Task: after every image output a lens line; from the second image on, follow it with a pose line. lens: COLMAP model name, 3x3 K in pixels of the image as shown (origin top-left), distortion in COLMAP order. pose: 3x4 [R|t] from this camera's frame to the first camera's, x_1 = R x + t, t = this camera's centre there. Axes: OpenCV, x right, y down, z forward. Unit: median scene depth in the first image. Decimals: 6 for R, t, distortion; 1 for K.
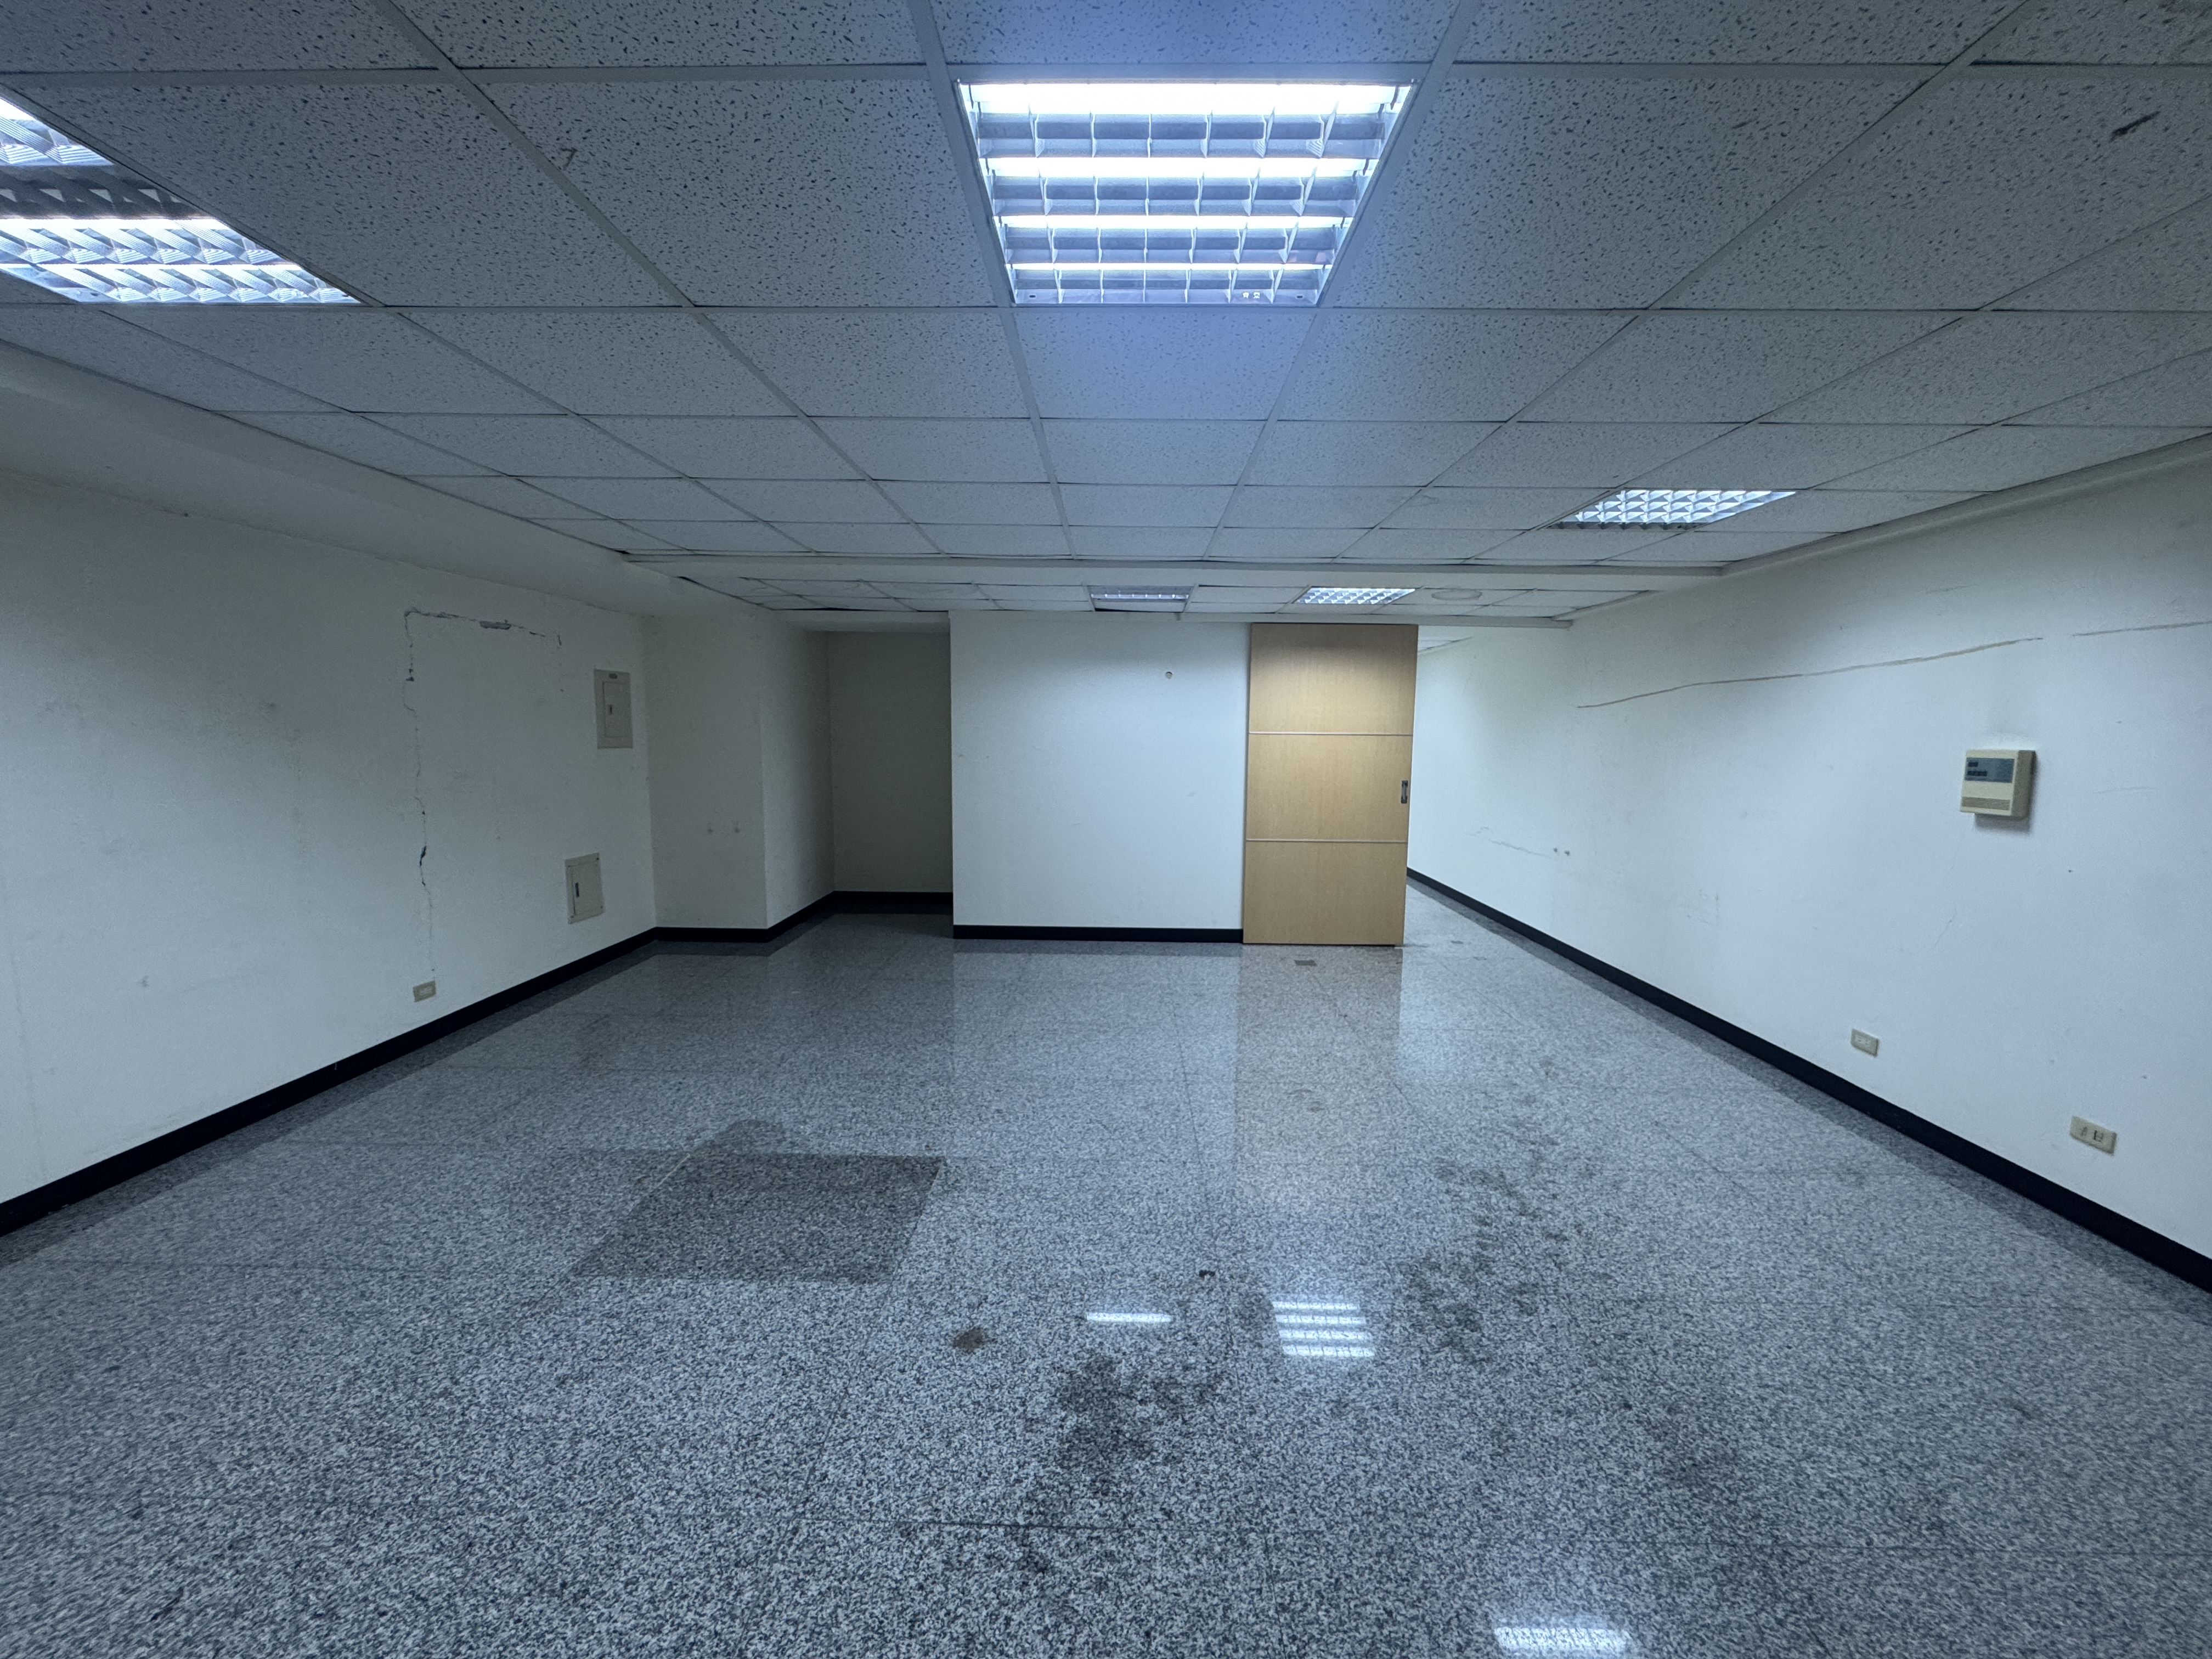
lens RADIAL K [[879.4, 0, 1110.4], [0, 879.4, 825.5], [0, 0, 1]] dist [-0.001958, 0.000278]
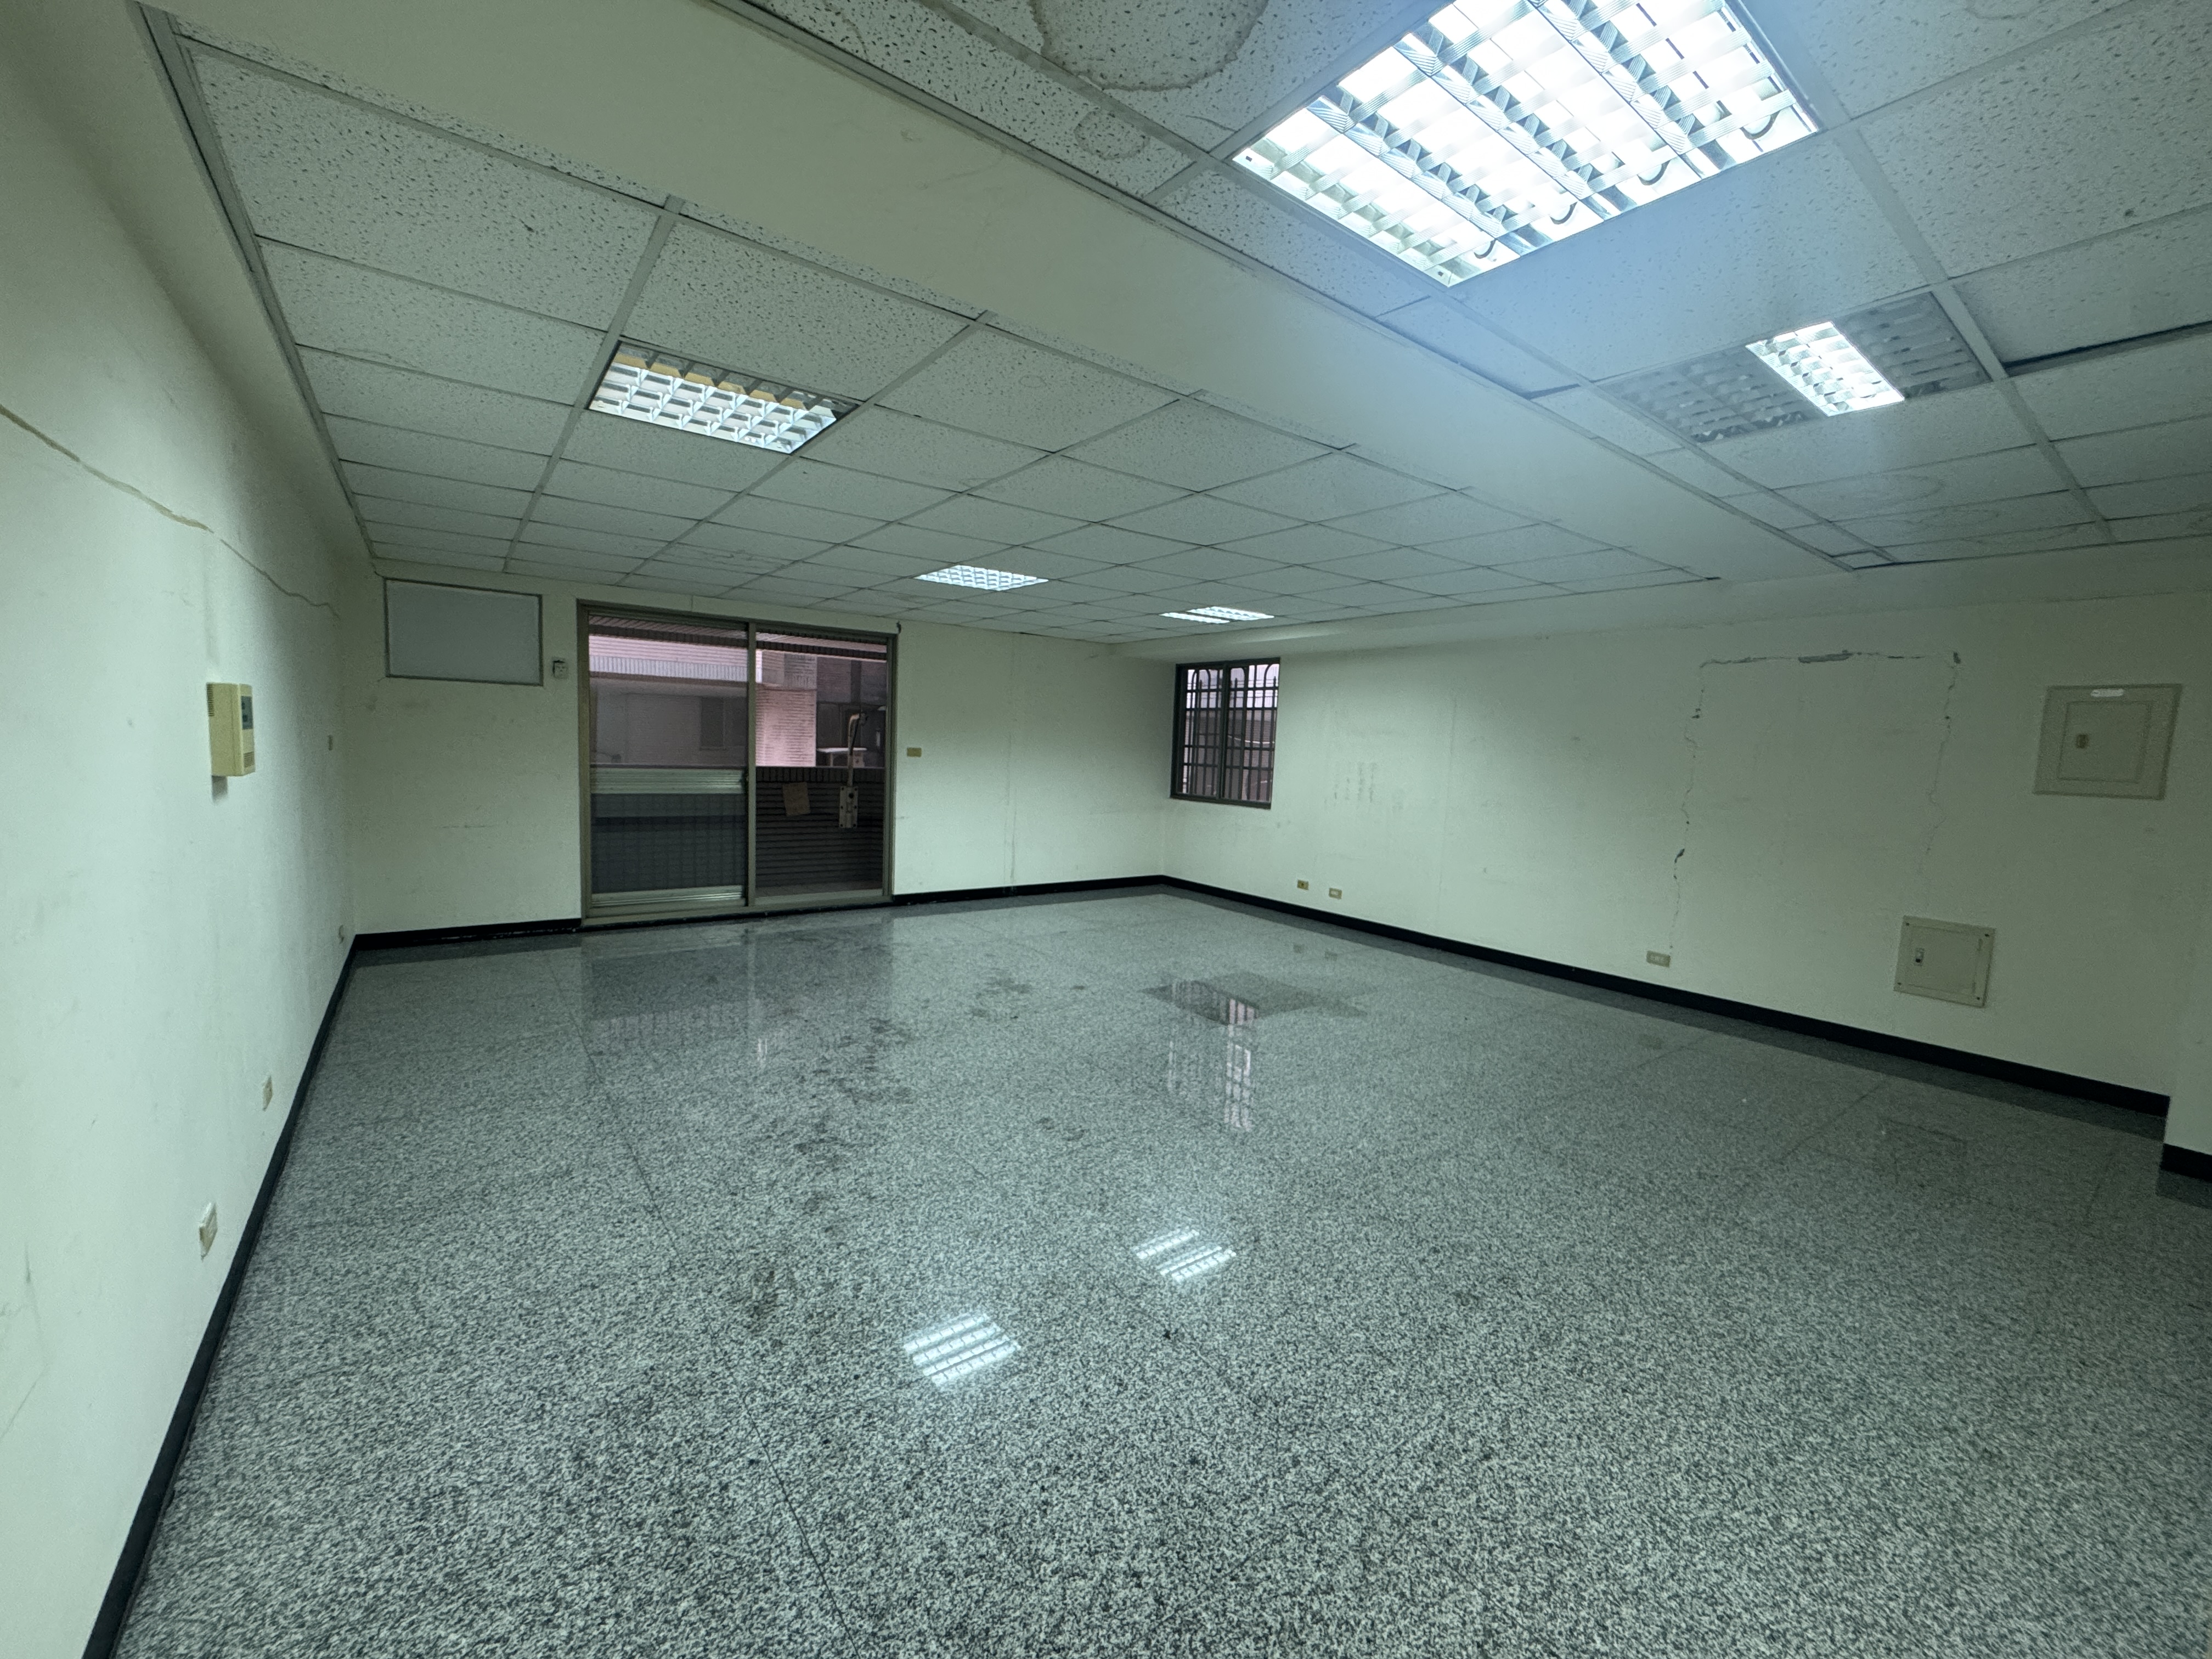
lens RADIAL K [[879.4, 0, 1105.3], [0, 879.4, 829.8], [0, 0, 1]] dist [-0.001958, 0.000278]
pose [[-0.785435, 0.019124, -0.618649, 0.815901], [-0.115014, 0.977604, 0.176242, -0.162823], [0.608164, 0.209580, -0.765645, 1.830152]]
